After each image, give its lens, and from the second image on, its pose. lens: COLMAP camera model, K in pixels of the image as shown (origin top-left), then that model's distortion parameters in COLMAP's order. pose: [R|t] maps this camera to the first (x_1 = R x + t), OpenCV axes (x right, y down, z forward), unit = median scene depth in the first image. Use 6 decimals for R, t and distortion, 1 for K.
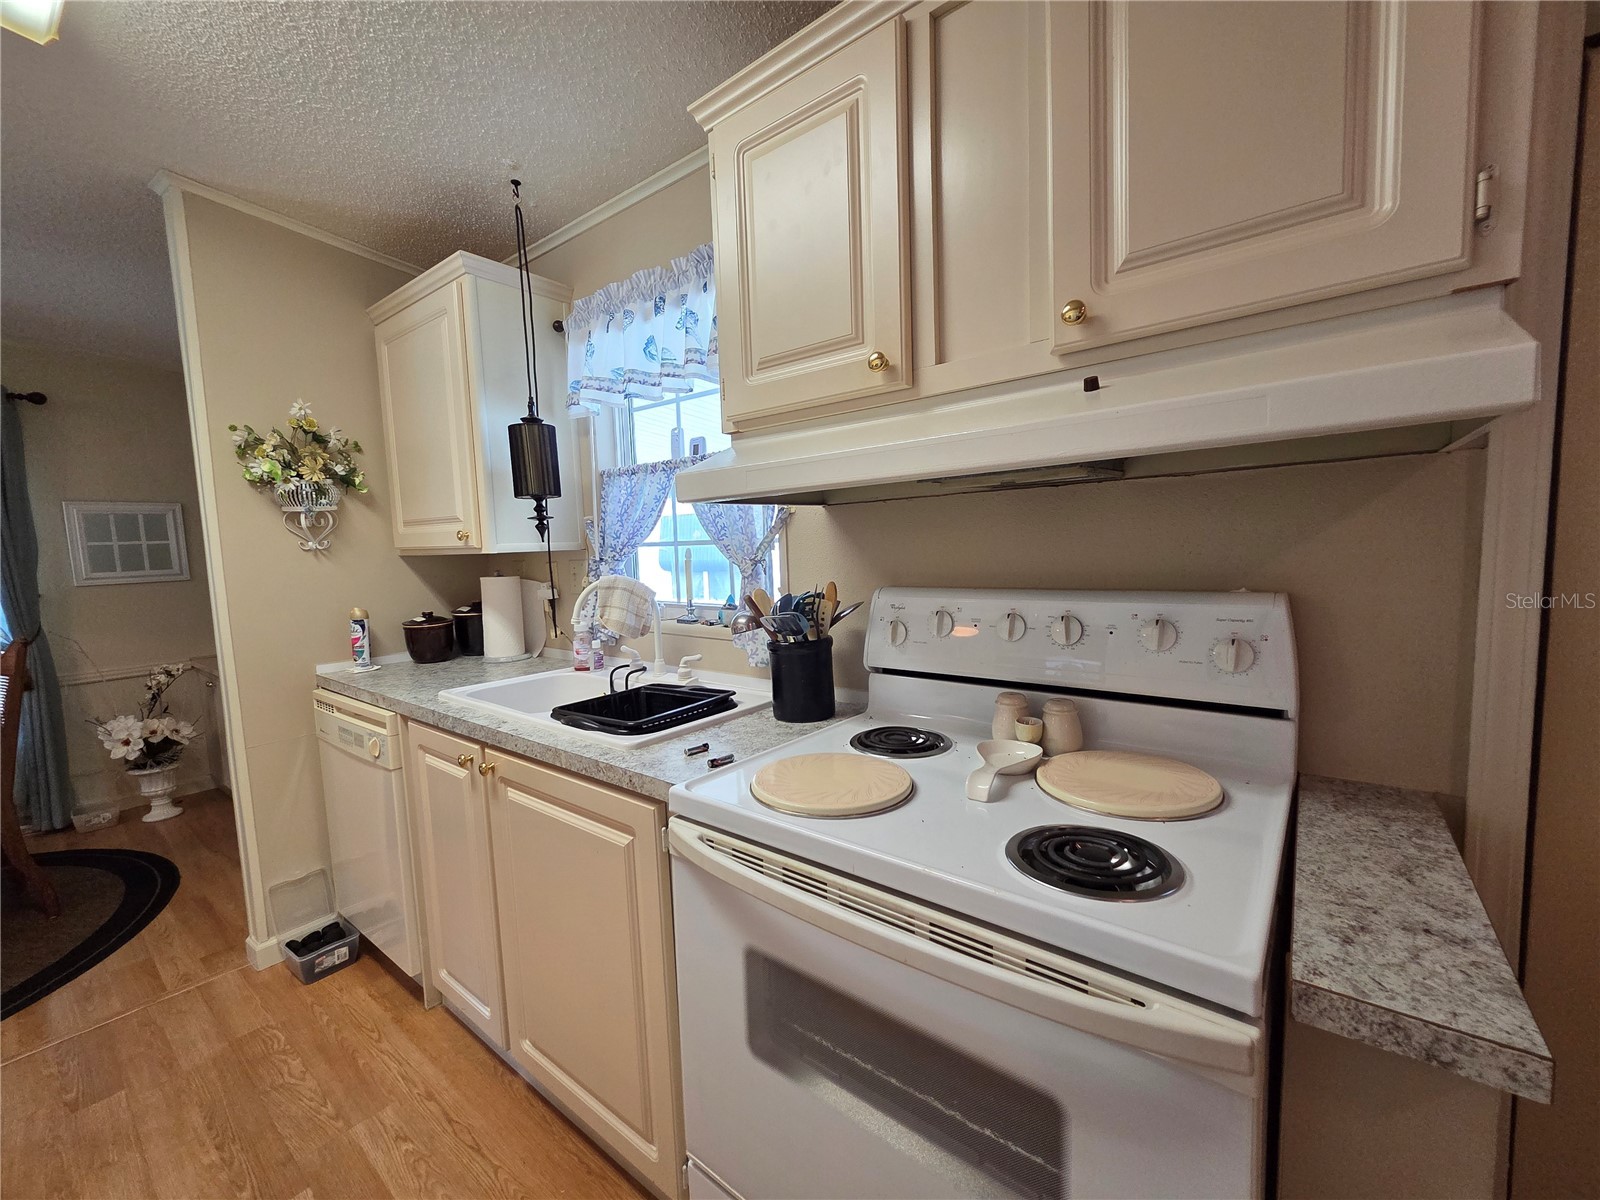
lens RADIAL K [[646.5, 0, 802.3], [0, 646.5, 597.6], [0, 0, 1]] dist [0.000829, -0.000167]
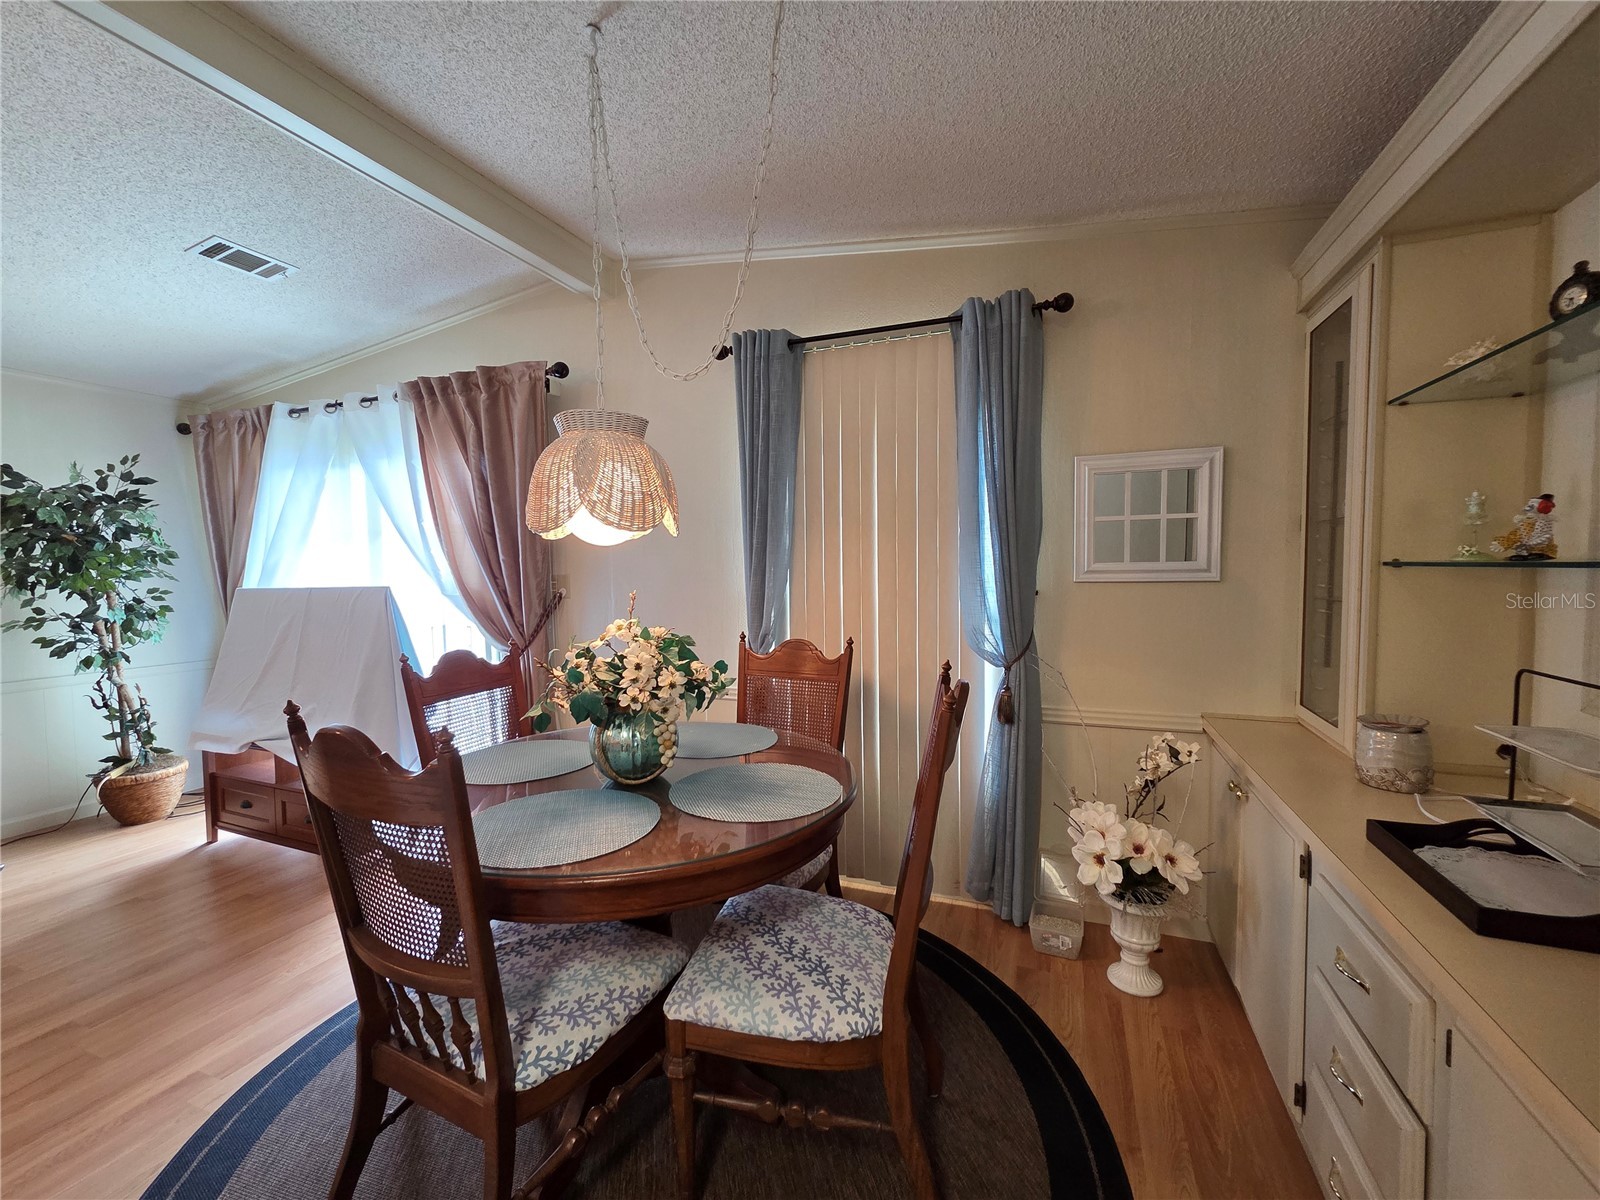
lens RADIAL K [[646.5, 0, 801.7], [0, 646.5, 600.9], [0, 0, 1]] dist [0.000829, -0.000167]
pose [[0.280752, 0.089556, -0.955593, -0.561023], [-0.084096, 0.994103, 0.068458, -0.020033], [0.956089, 0.061142, 0.286628, 0.539690]]
